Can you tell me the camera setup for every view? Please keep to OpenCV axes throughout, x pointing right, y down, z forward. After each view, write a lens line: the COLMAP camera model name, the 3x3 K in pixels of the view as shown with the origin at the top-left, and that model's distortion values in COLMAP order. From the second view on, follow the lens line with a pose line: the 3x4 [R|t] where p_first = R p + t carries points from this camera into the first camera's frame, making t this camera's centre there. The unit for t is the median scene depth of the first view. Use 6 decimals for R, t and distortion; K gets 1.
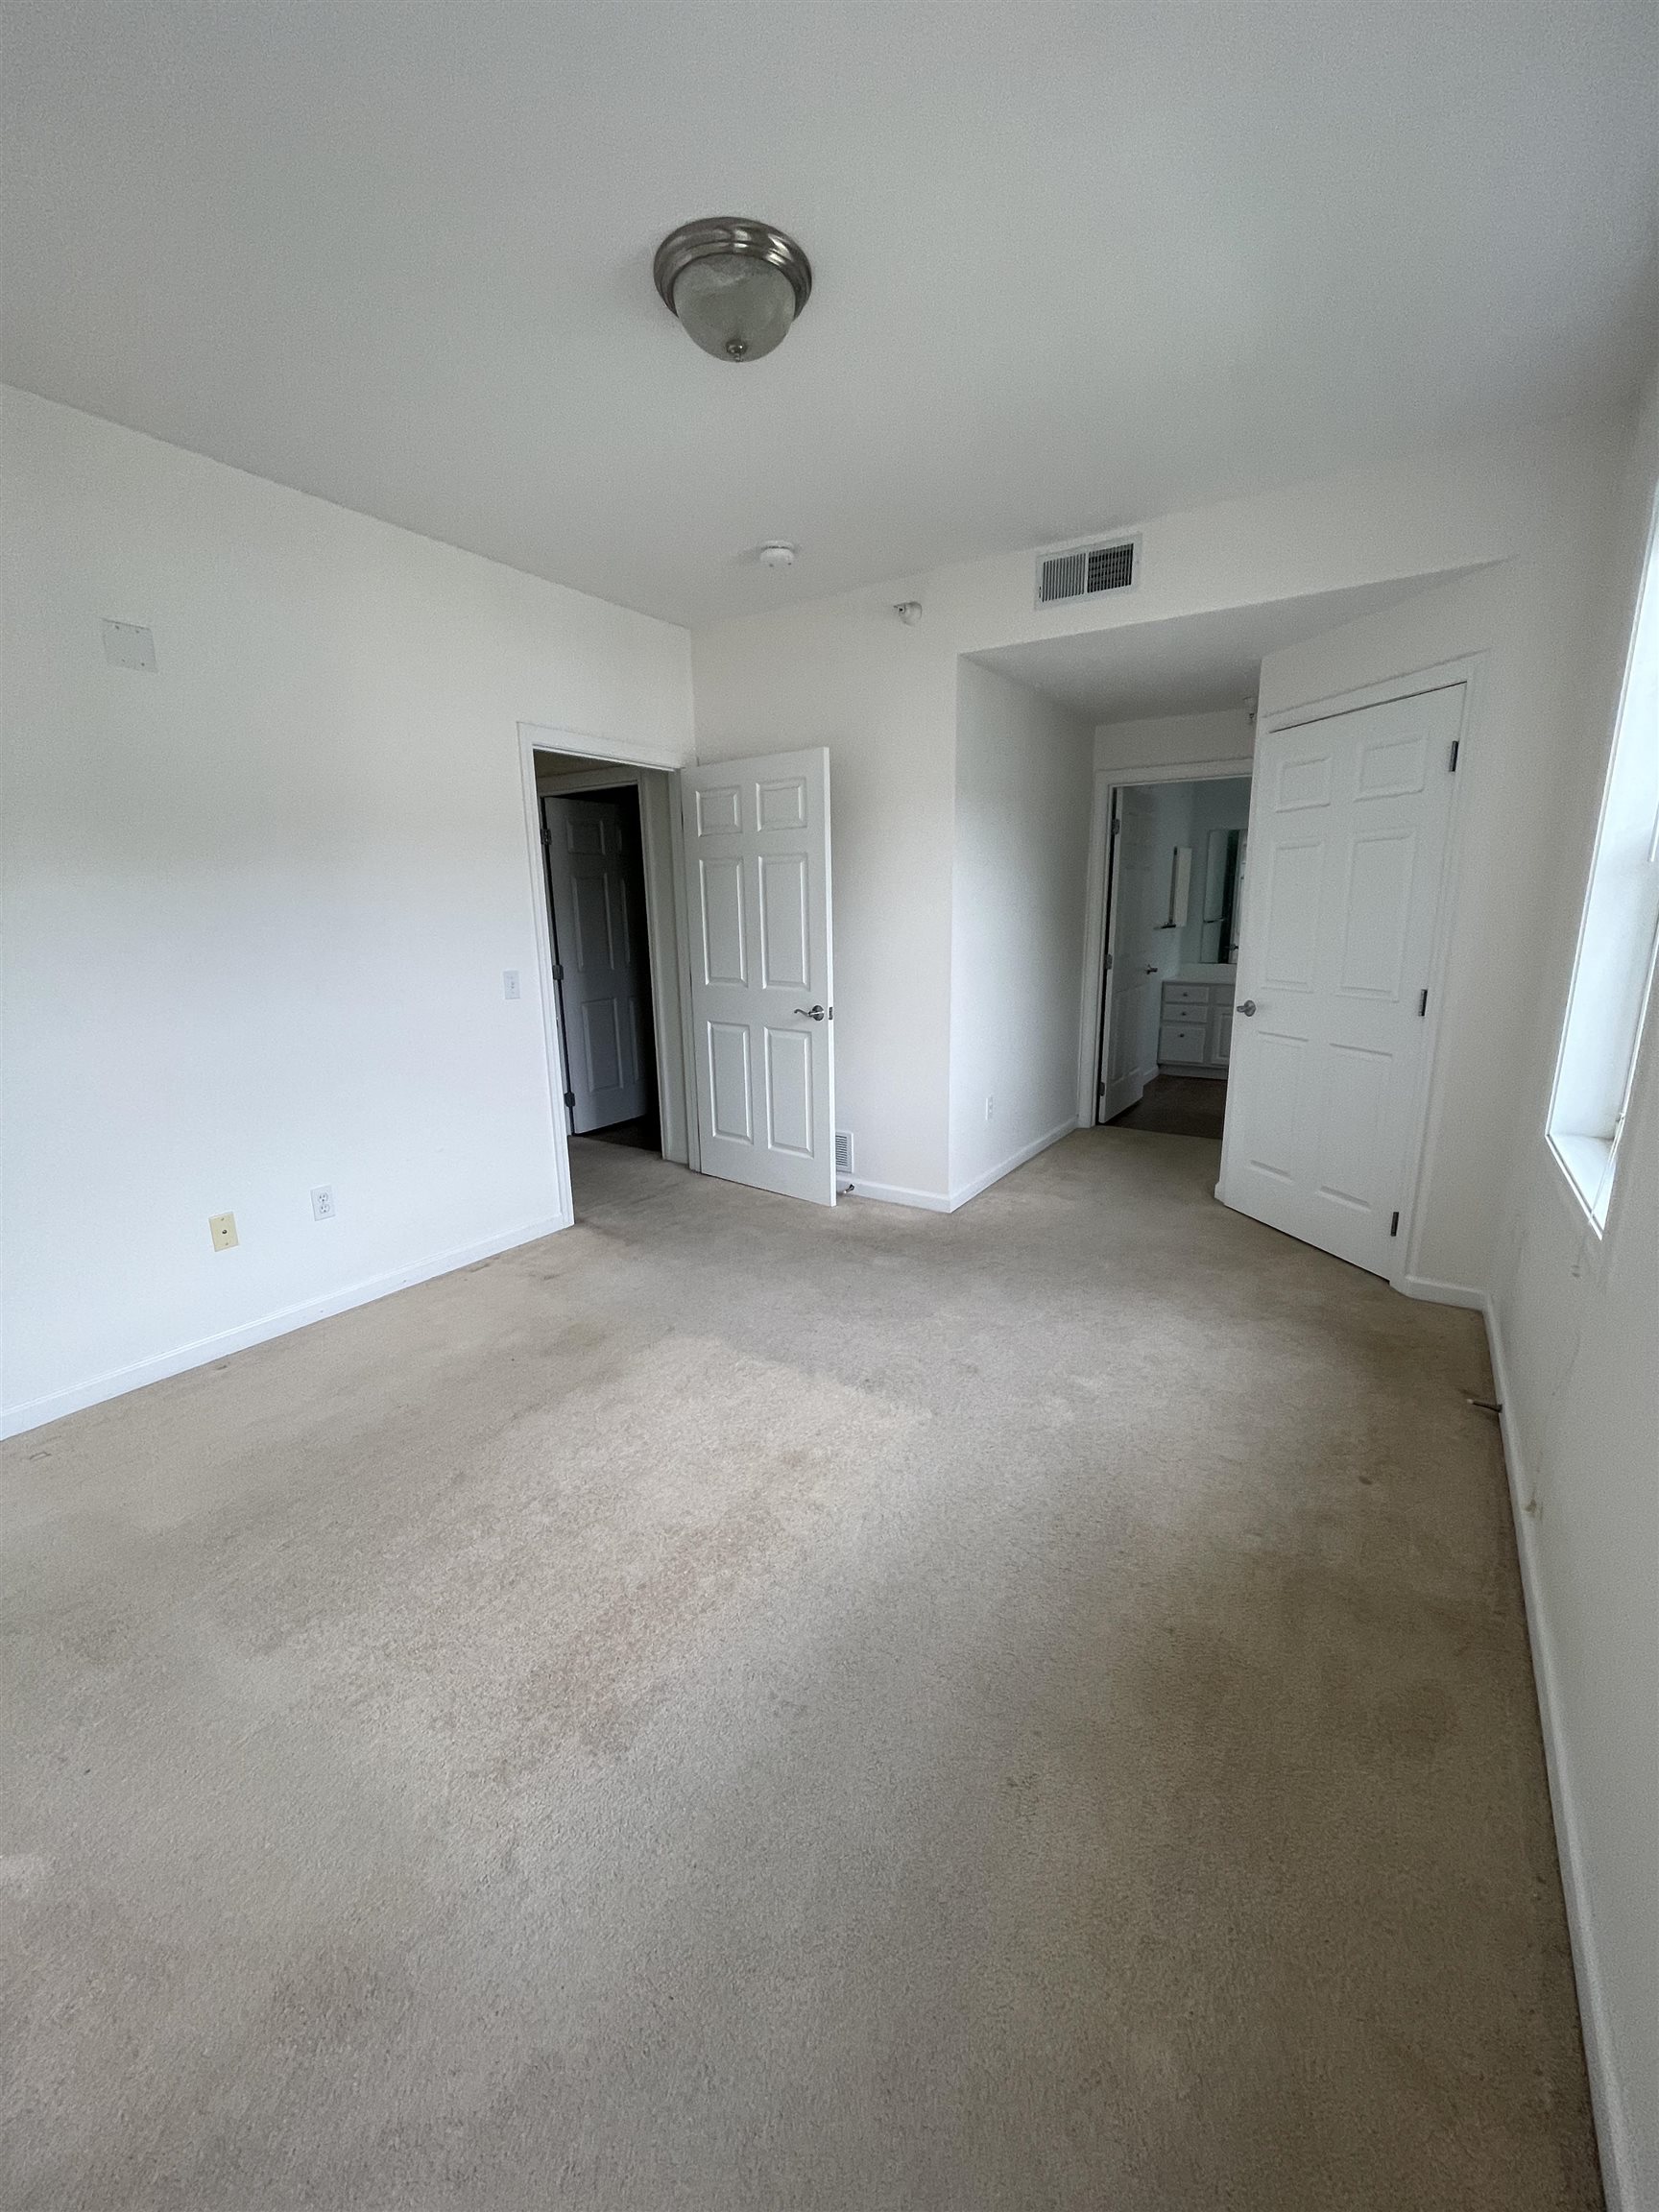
lens RADIAL K [[886.2, 0, 832.6], [0, 886.2, 1107.9], [0, 0, 1]] dist [0.012605, -0.016132]
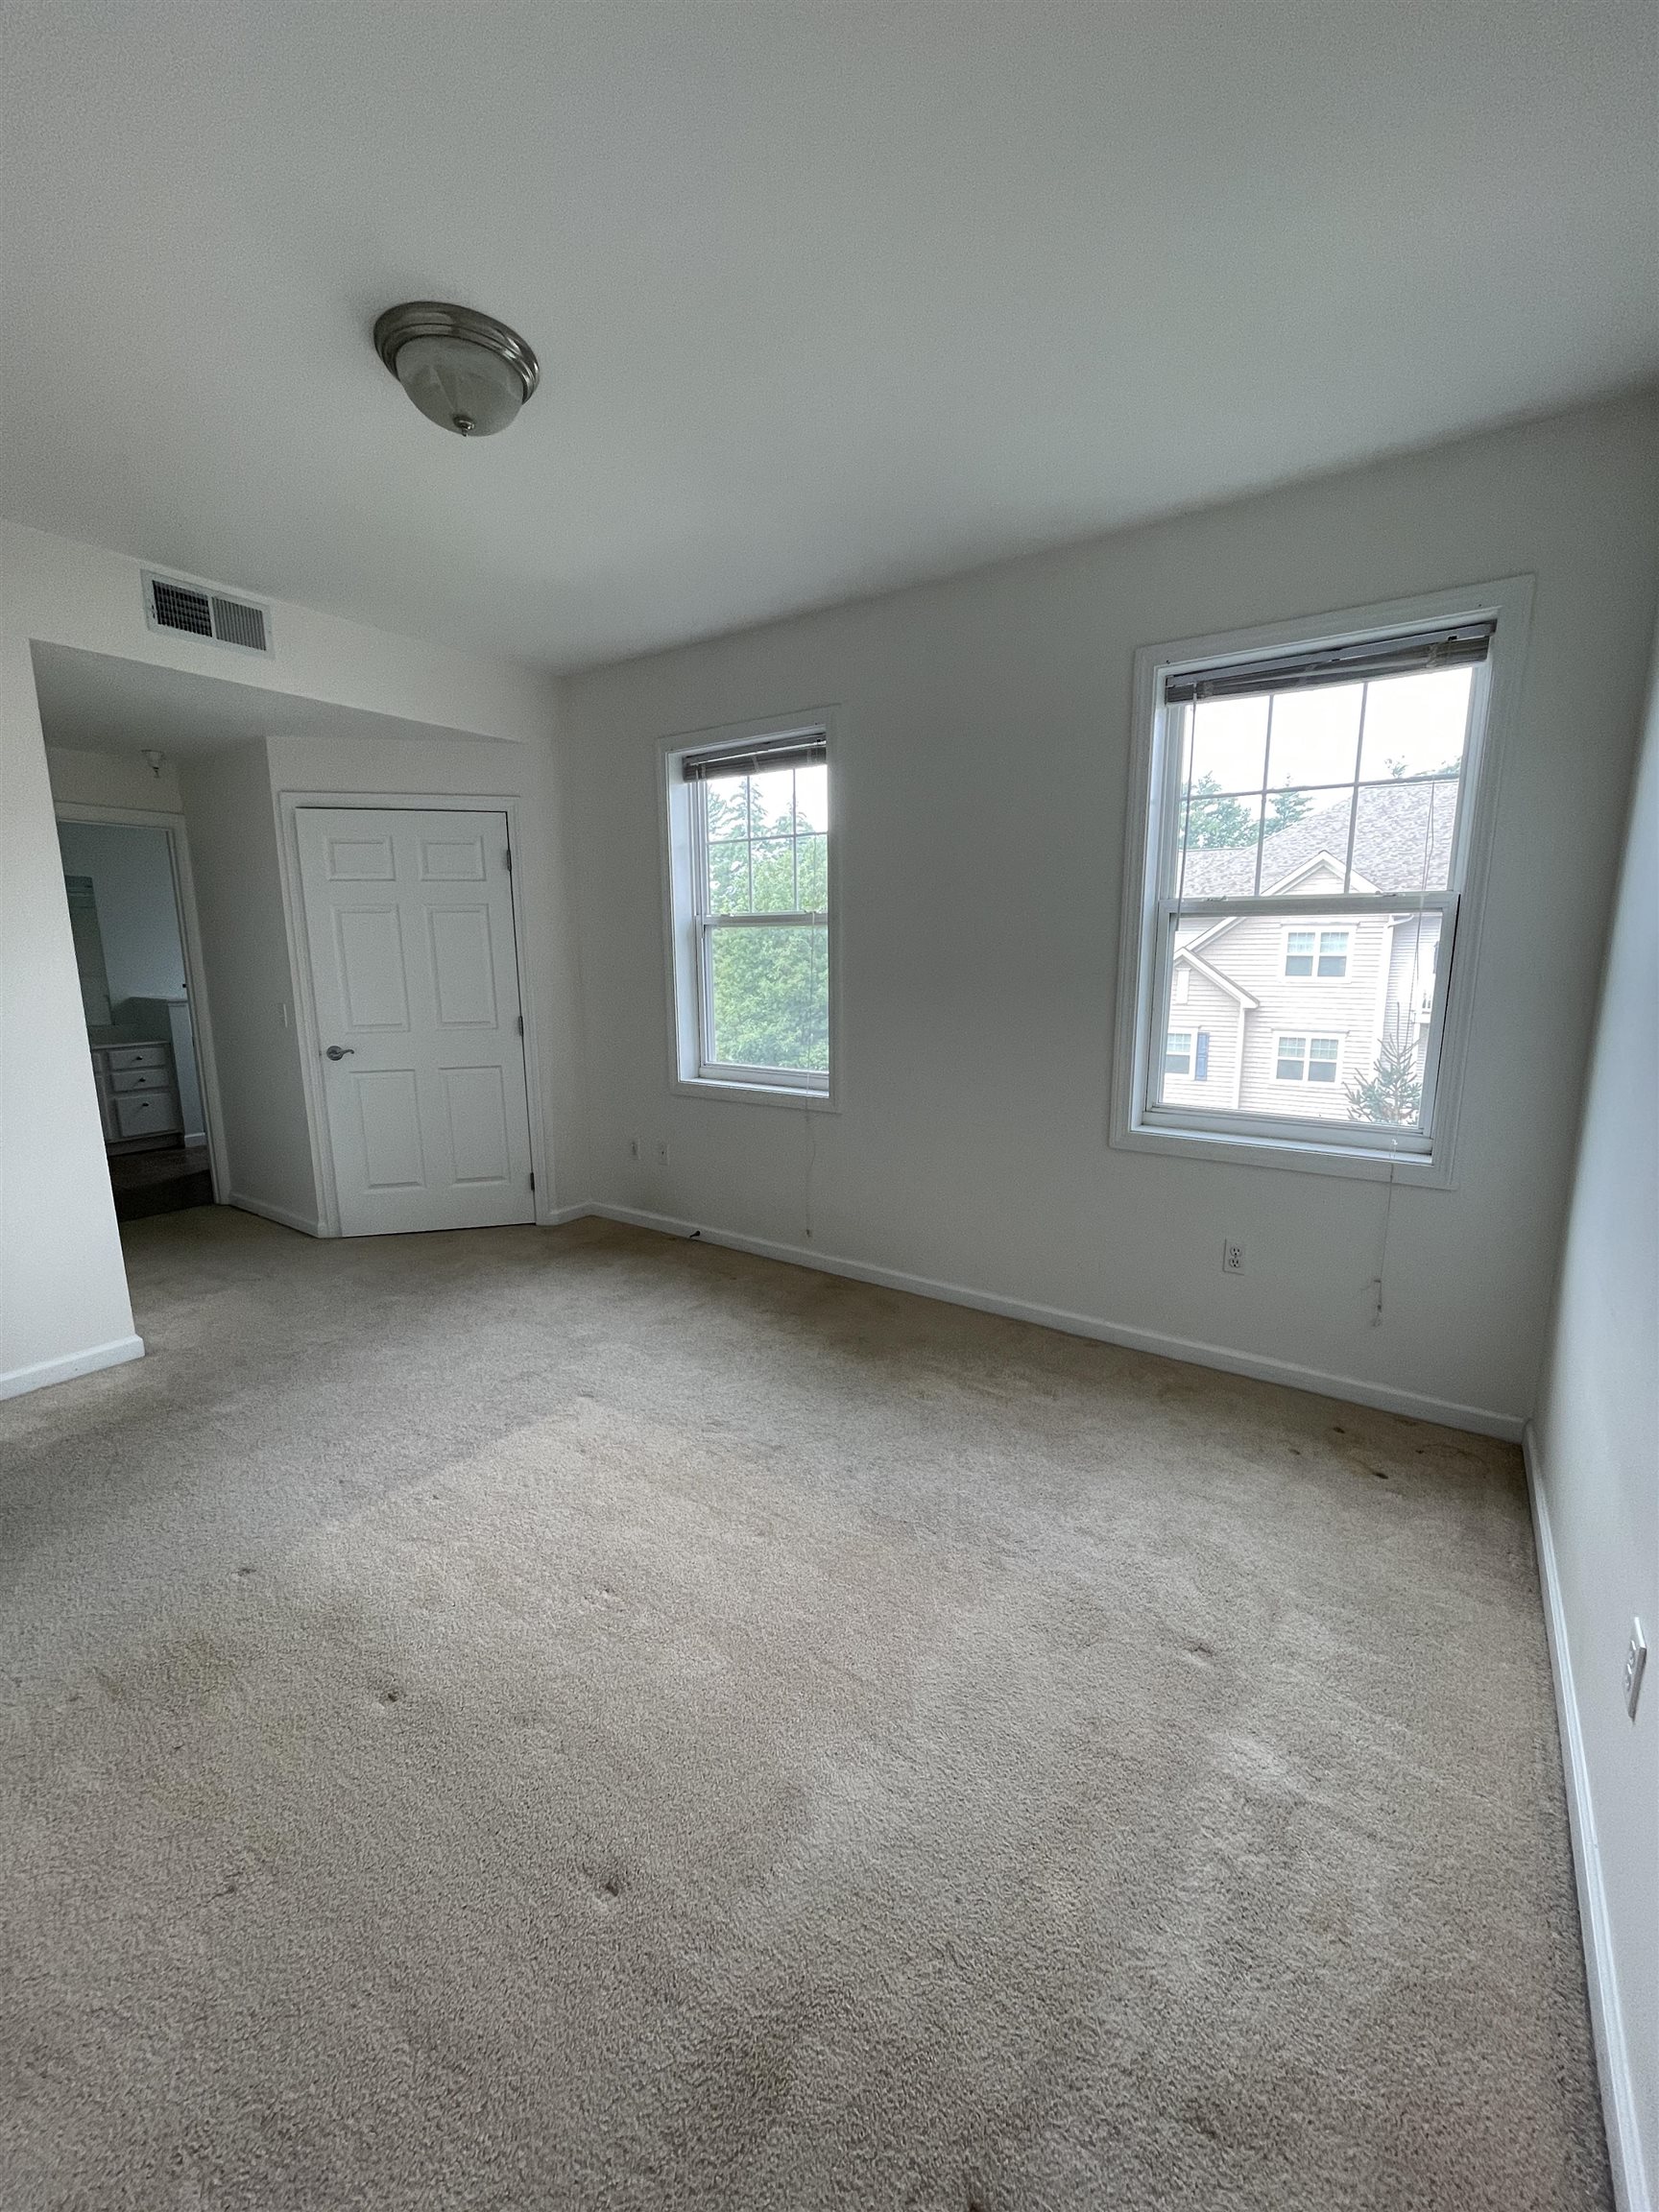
lens RADIAL K [[886.2, 0, 832.6], [0, 886.2, 1107.9], [0, 0, 1]] dist [0.012605, -0.016132]
pose [[0.038927, -0.163468, 0.985780, -0.729281], [0.228868, 0.961761, 0.150448, -0.086329], [-0.972679, 0.219757, 0.074851, 0.403861]]
